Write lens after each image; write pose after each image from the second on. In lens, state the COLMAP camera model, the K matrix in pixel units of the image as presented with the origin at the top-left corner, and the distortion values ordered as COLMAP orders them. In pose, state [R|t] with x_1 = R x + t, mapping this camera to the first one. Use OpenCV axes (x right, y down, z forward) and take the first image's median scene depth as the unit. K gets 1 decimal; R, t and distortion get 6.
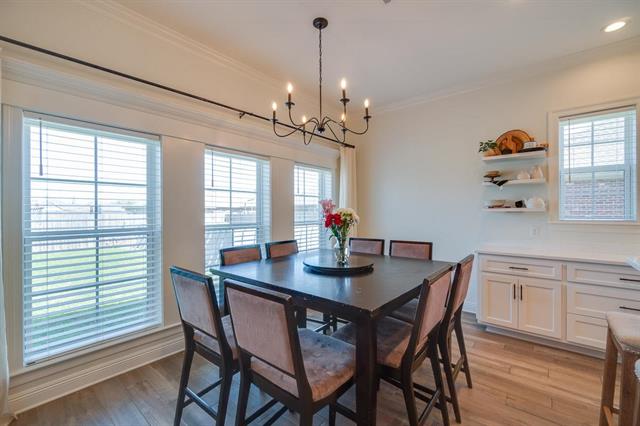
lens RADIAL K [[273.9, 0, 316.6], [0, 273.9, 213.2], [0, 0, 1]] dist [-0.005503, 0.000521]
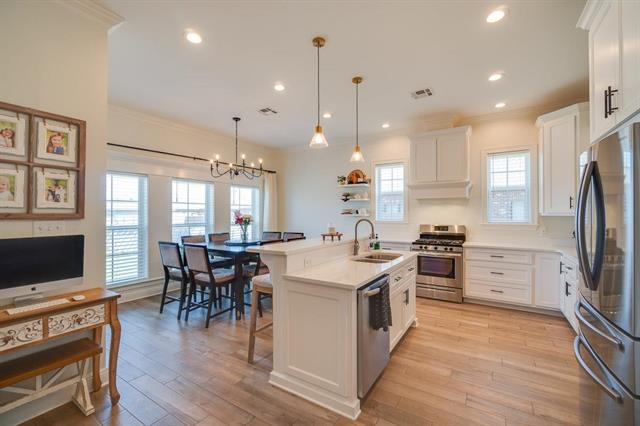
lens RADIAL K [[273.9, 0, 322.7], [0, 273.9, 214.5], [0, 0, 1]] dist [-0.005503, 0.000521]
pose [[0.990350, 0.002479, 0.138565, 0.281873], [-0.002567, 0.999997, 0.000453, -0.016624], [-0.138563, -0.000804, 0.990353, -0.809633]]
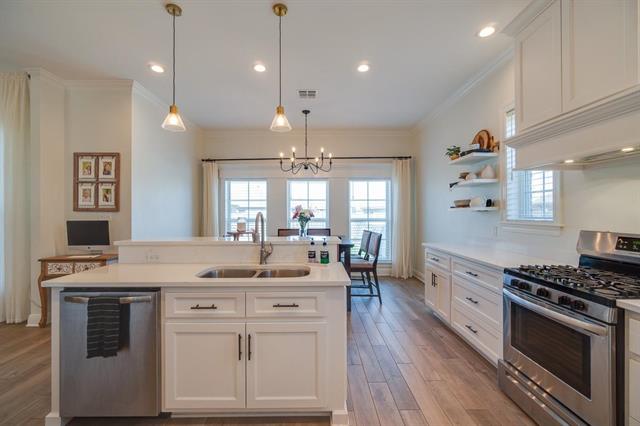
lens RADIAL K [[273.9, 0, 321.0], [0, 273.9, 213.3], [0, 0, 1]] dist [-0.005503, 0.000521]
pose [[0.638229, 0.002301, -0.769843, 1.228566], [-0.000175, 0.999996, 0.002843, 0.001299], [0.769847, -0.001680, 0.638227, -0.110261]]
